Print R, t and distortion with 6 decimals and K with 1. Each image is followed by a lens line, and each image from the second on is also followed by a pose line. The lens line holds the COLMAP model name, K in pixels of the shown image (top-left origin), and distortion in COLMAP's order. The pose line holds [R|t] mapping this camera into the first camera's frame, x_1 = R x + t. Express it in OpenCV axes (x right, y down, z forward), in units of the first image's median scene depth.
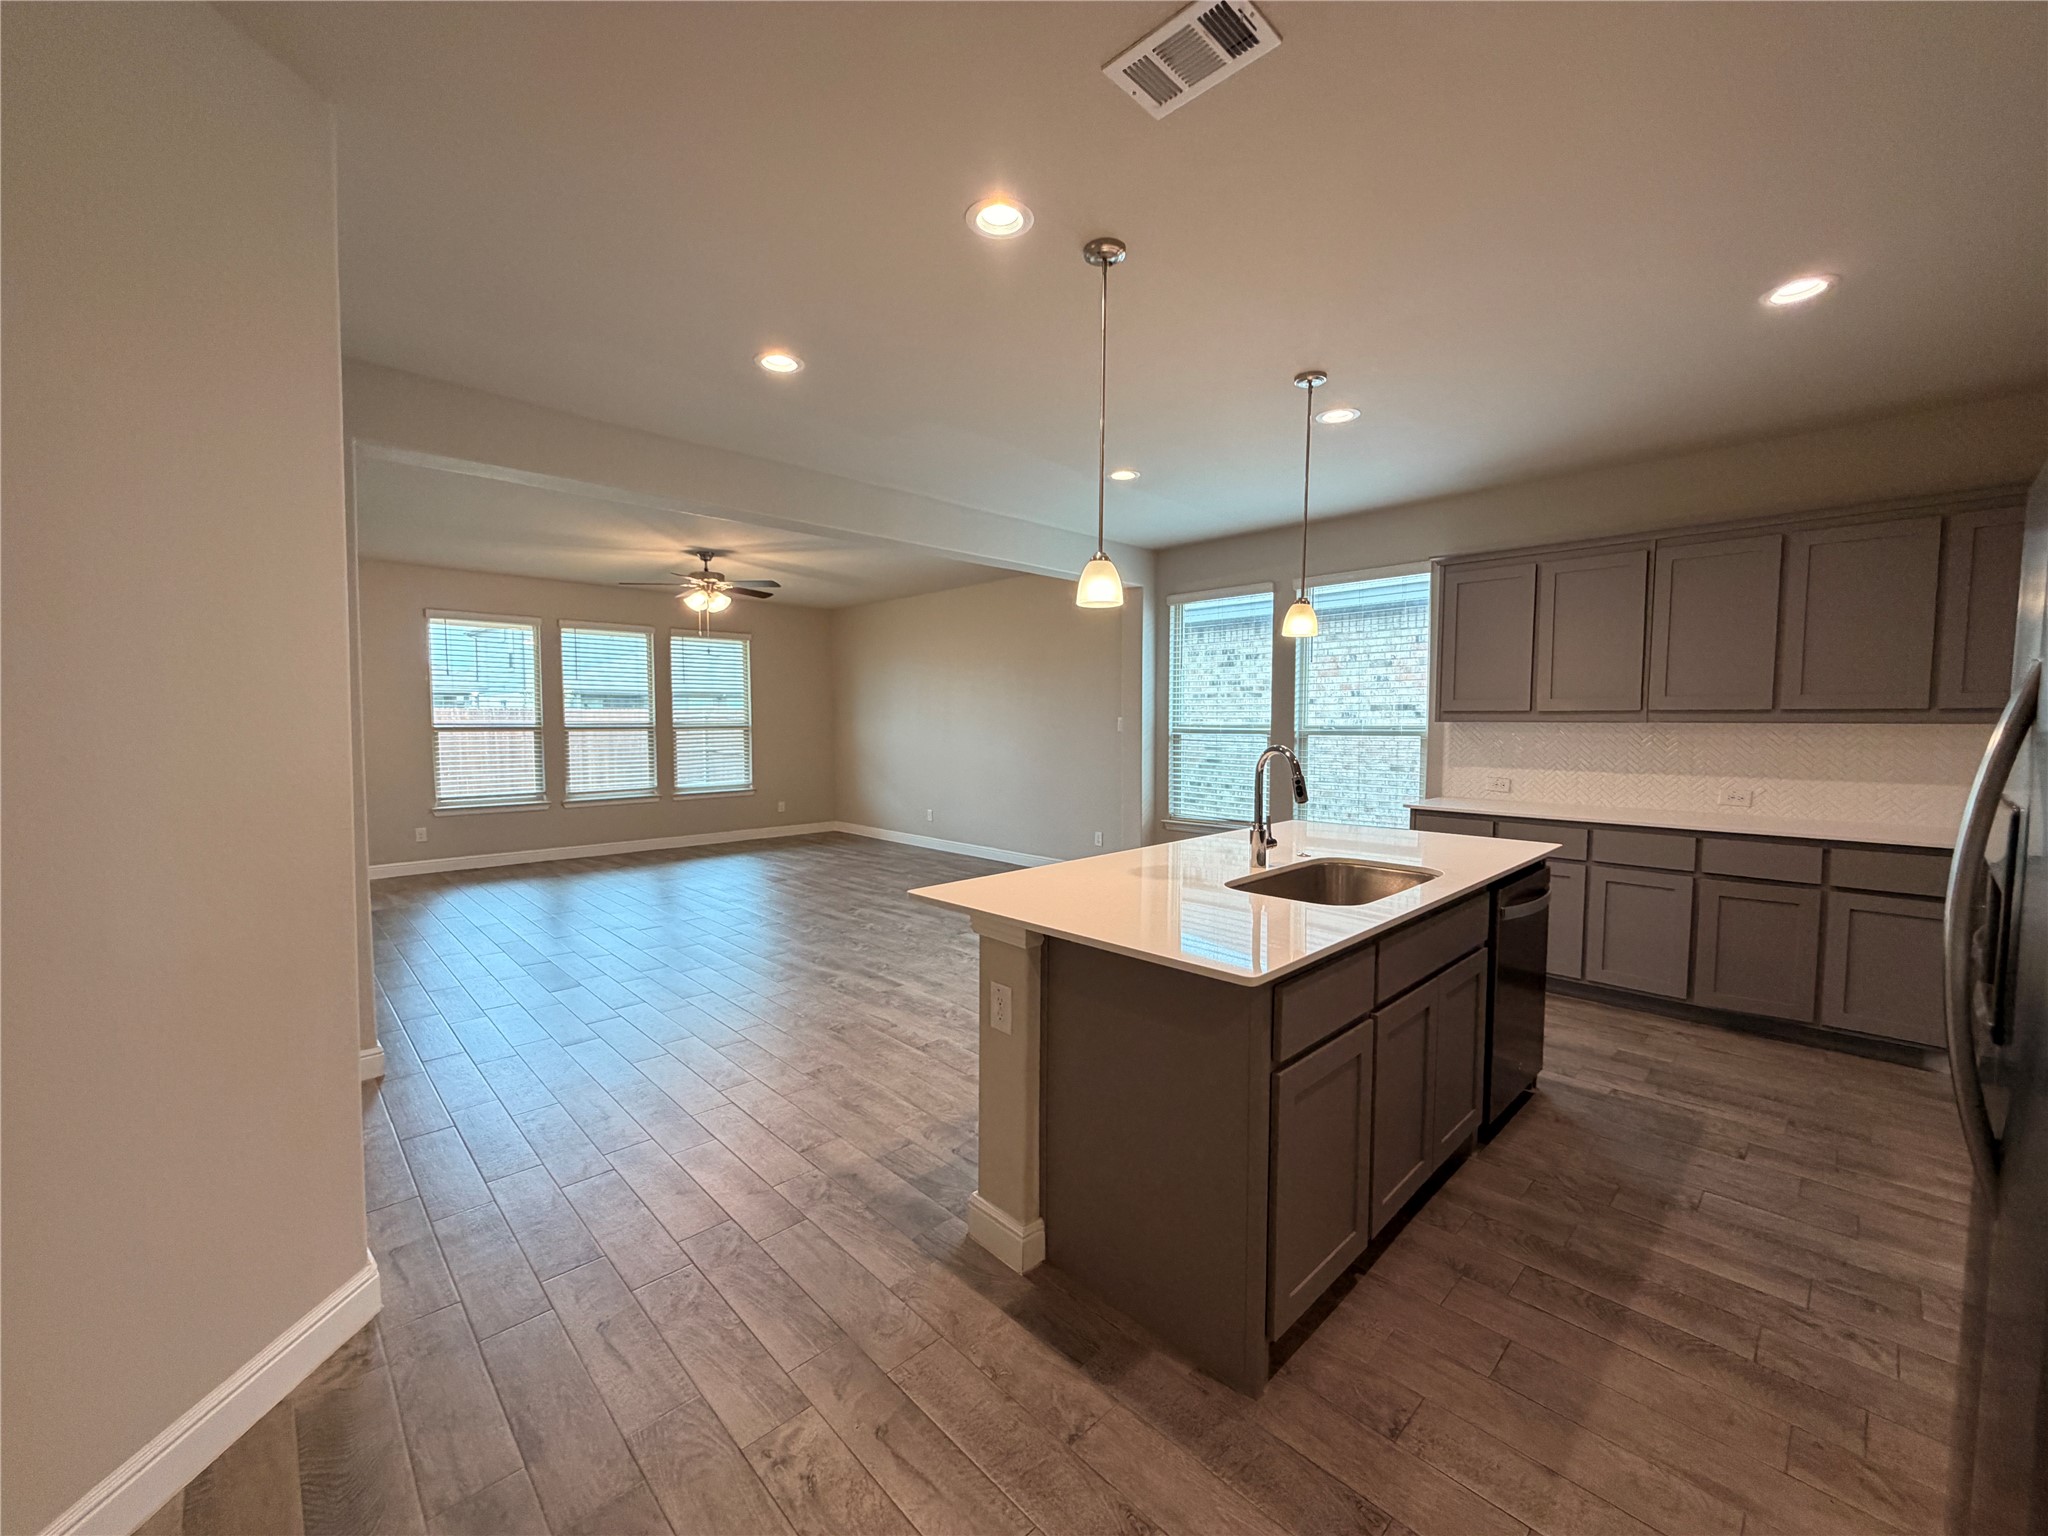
lens RADIAL K [[817.2, 0, 1013.8], [0, 817.2, 776.5], [0, 0, 1]] dist [0.002134, -0.000311]
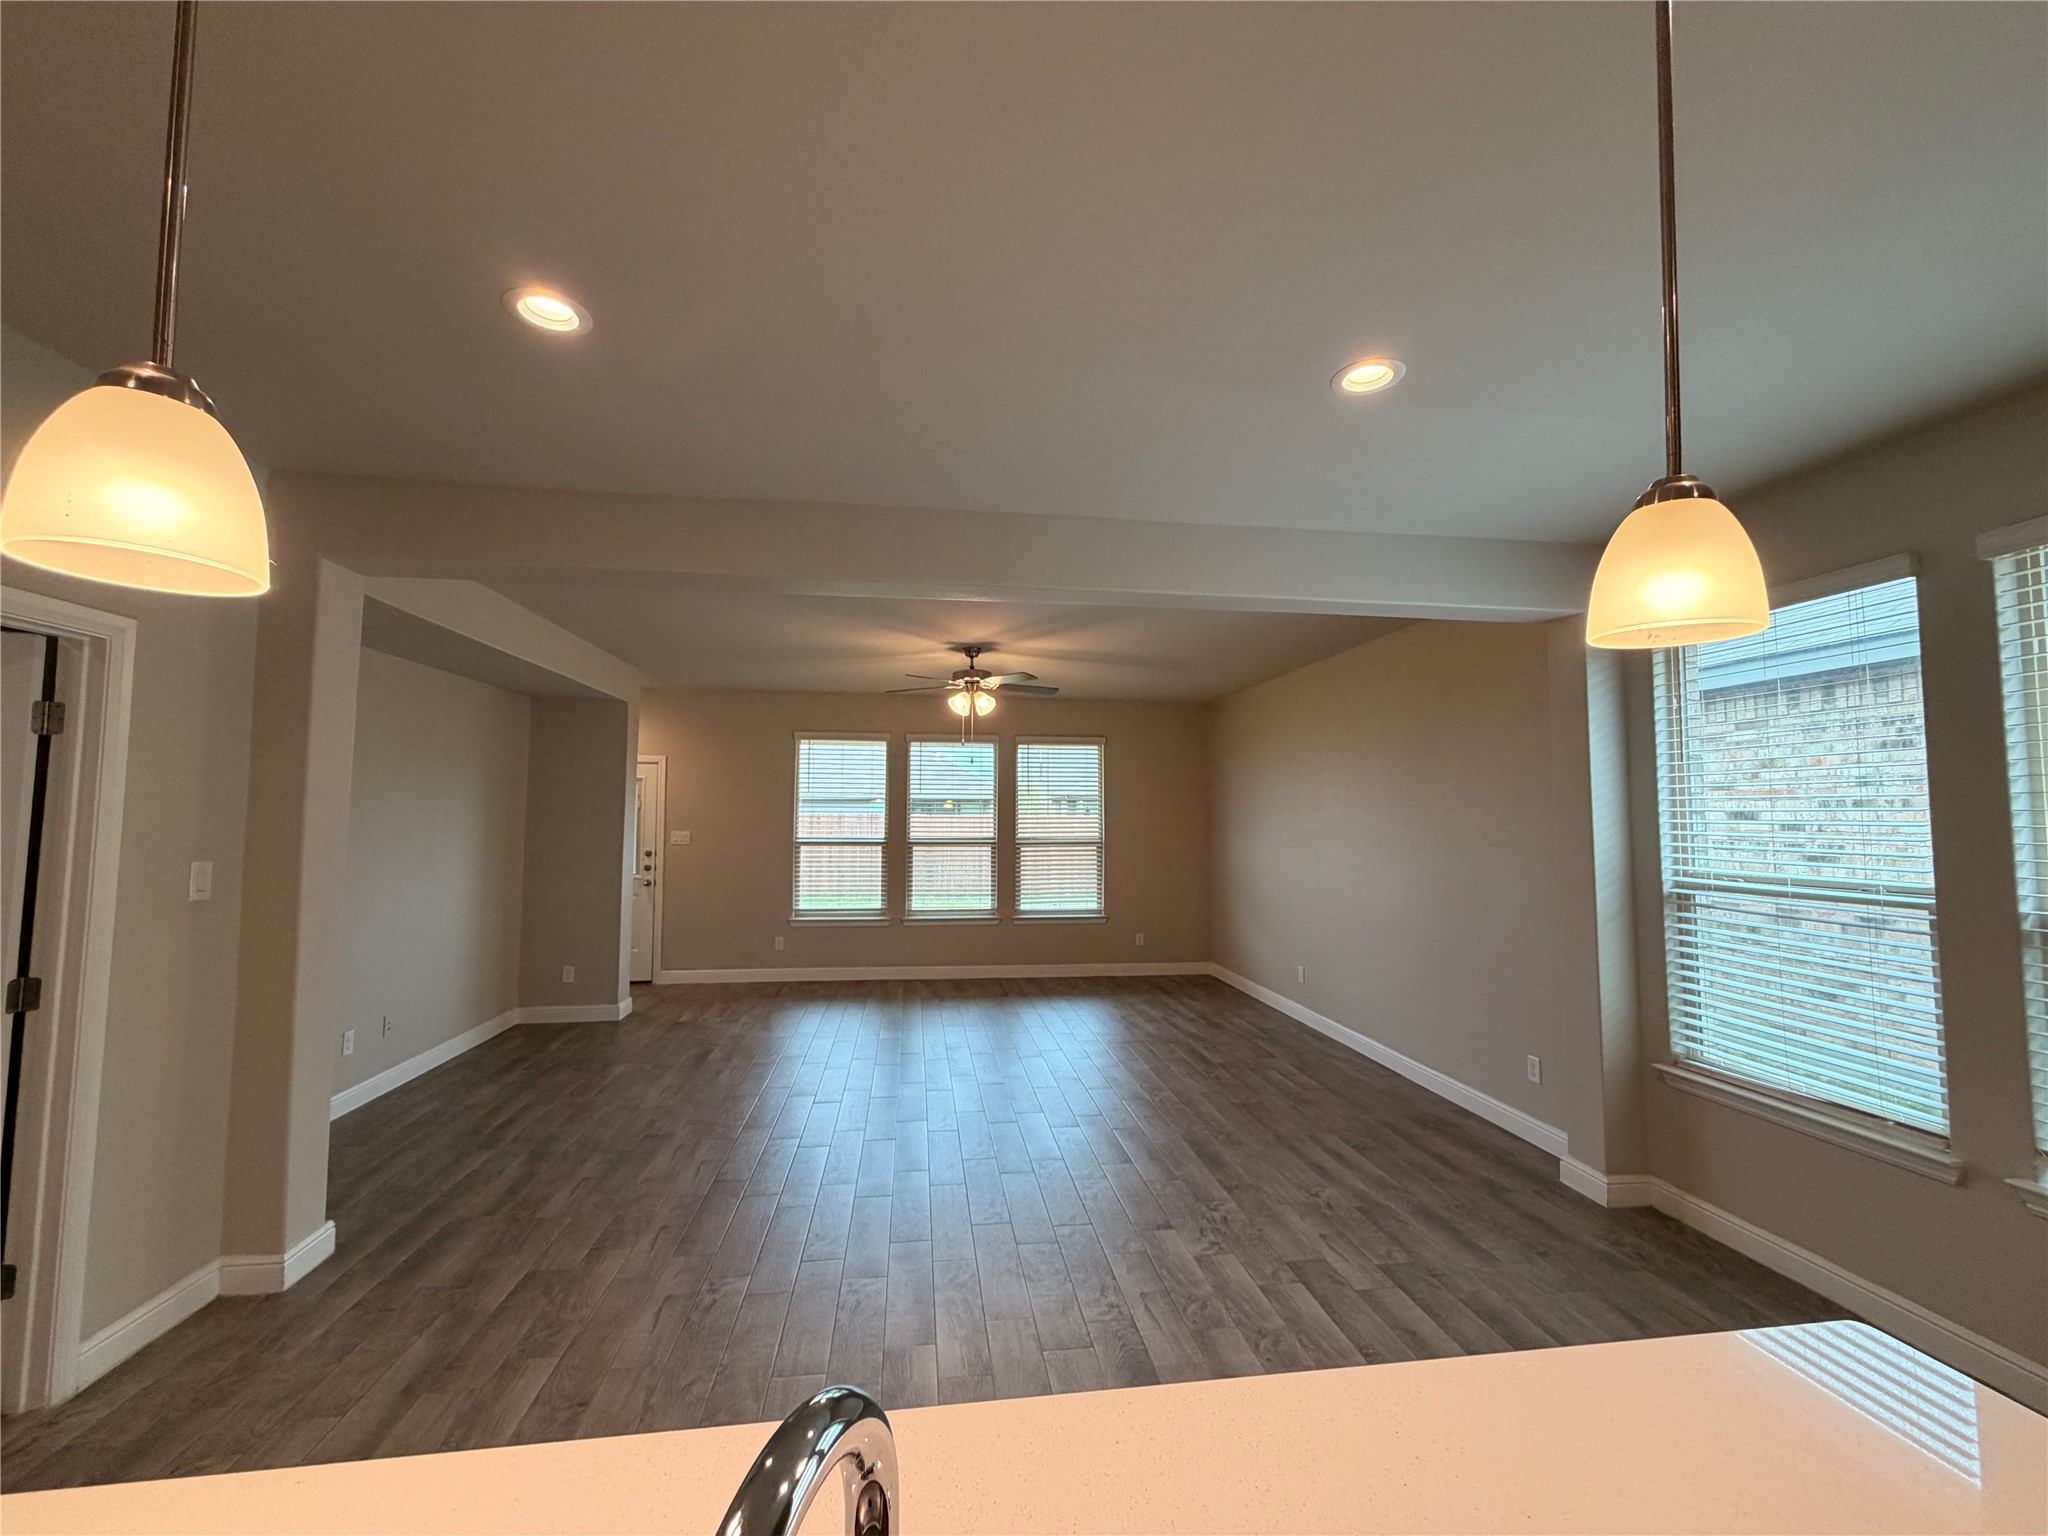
lens RADIAL K [[817.2, 0, 1015.8], [0, 817.2, 778.7], [0, 0, 1]] dist [0.002134, -0.000311]
pose [[0.807745, -0.024800, -0.589011, 0.164437], [-0.045390, 0.993533, -0.104079, -0.049614], [0.587783, 0.110804, 0.801395, 0.352741]]
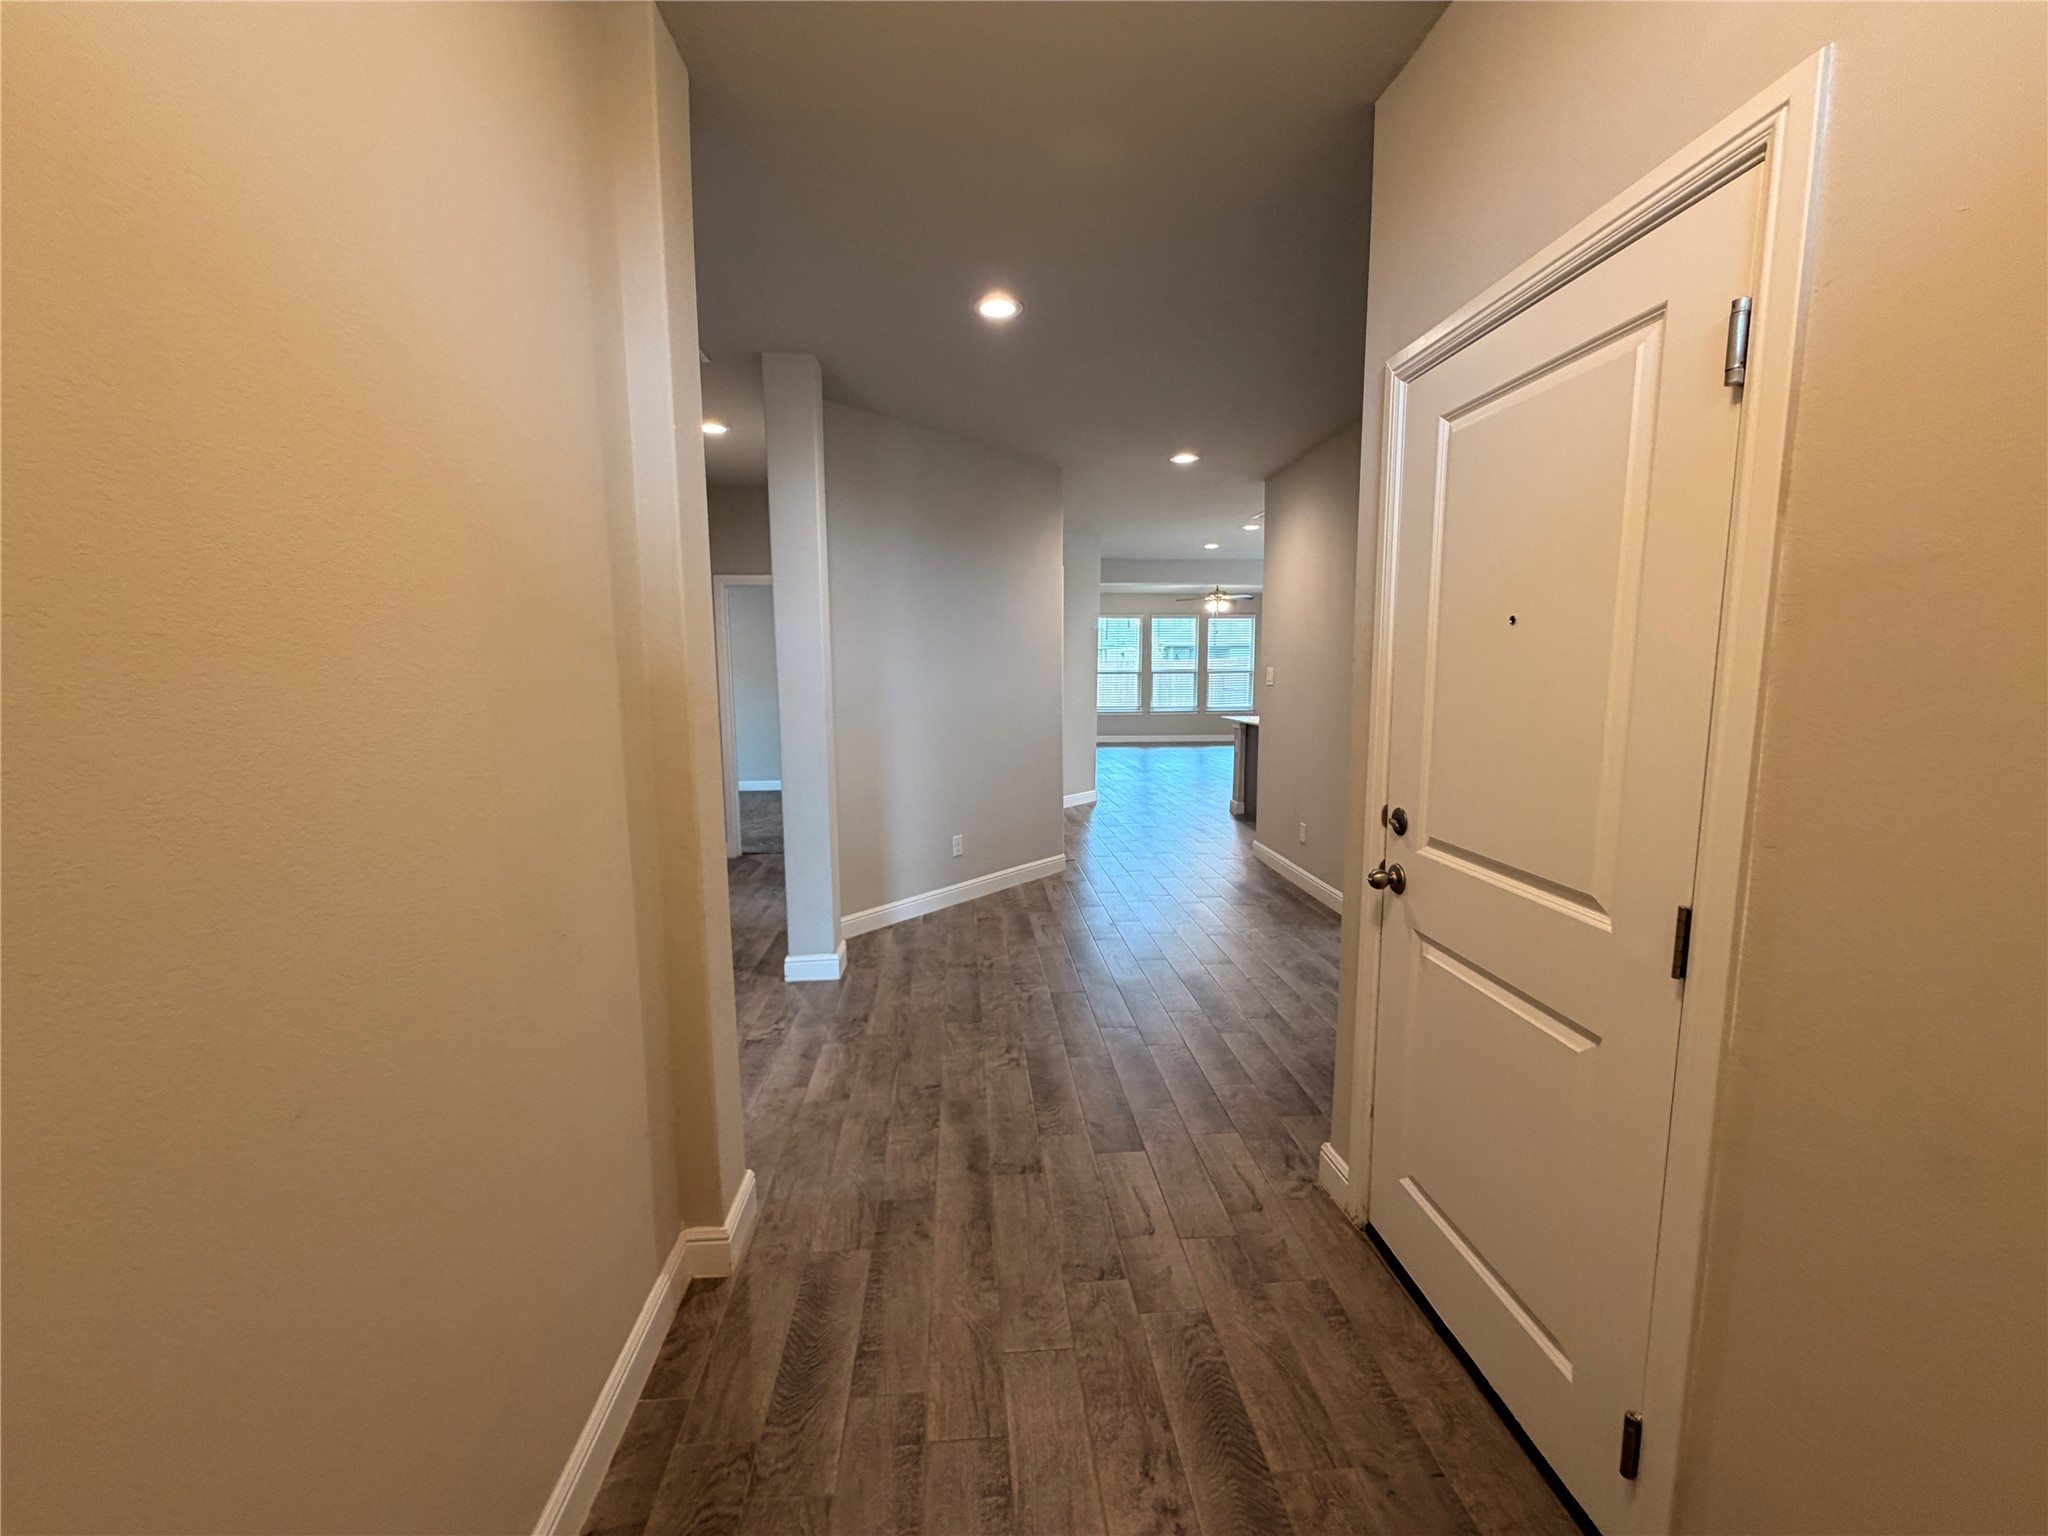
lens RADIAL K [[817.2, 0, 1023.7], [0, 817.2, 770.9], [0, 0, 1]] dist [0.002134, -0.000311]
pose [[0.800825, 0.054731, -0.596393, 0.408587], [-0.032475, 0.998319, 0.048009, 0.102867], [0.598018, -0.019079, 0.801256, -0.808826]]
